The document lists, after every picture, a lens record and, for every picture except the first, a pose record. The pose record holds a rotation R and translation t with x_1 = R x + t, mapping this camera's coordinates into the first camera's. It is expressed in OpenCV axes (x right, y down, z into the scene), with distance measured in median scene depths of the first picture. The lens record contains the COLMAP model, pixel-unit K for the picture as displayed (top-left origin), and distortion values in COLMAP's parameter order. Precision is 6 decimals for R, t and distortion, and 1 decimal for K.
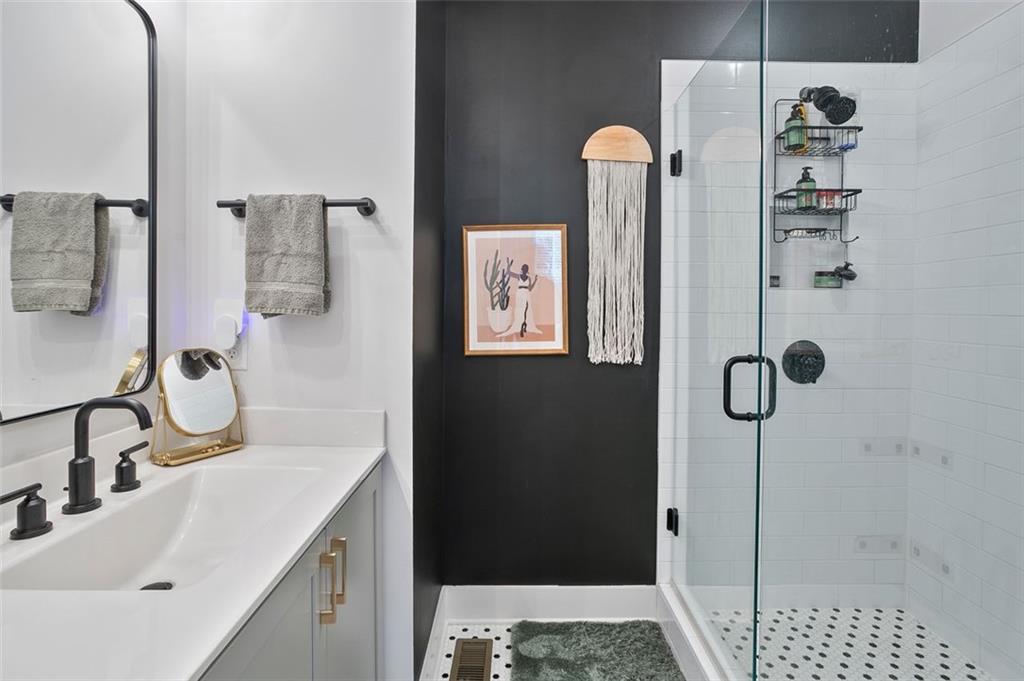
lens RADIAL K [[508.7, 0, 511.7], [0, 508.7, 327.0], [0, 0, 1]] dist [-0.060069, 0.034983]
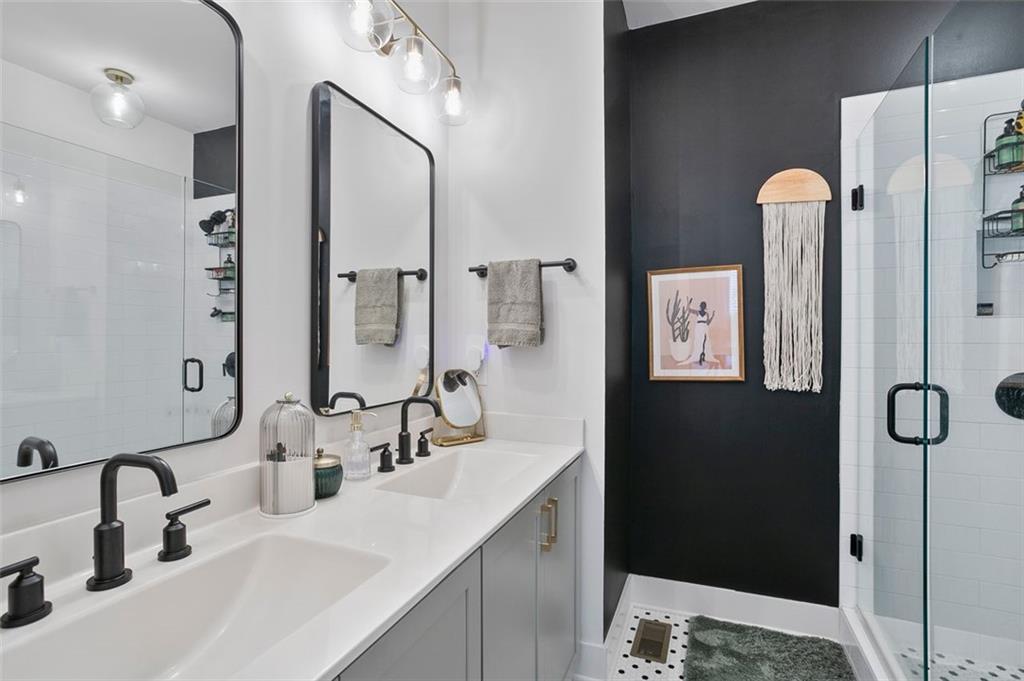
lens RADIAL K [[508.7, 0, 511.7], [0, 508.7, 327.0], [0, 0, 1]] dist [-0.060069, 0.034983]
pose [[0.928478, -0.015933, -0.371045, 0.055468], [-0.007130, 0.998130, -0.060702, 0.006515], [0.371319, 0.059006, 0.926629, -0.246519]]
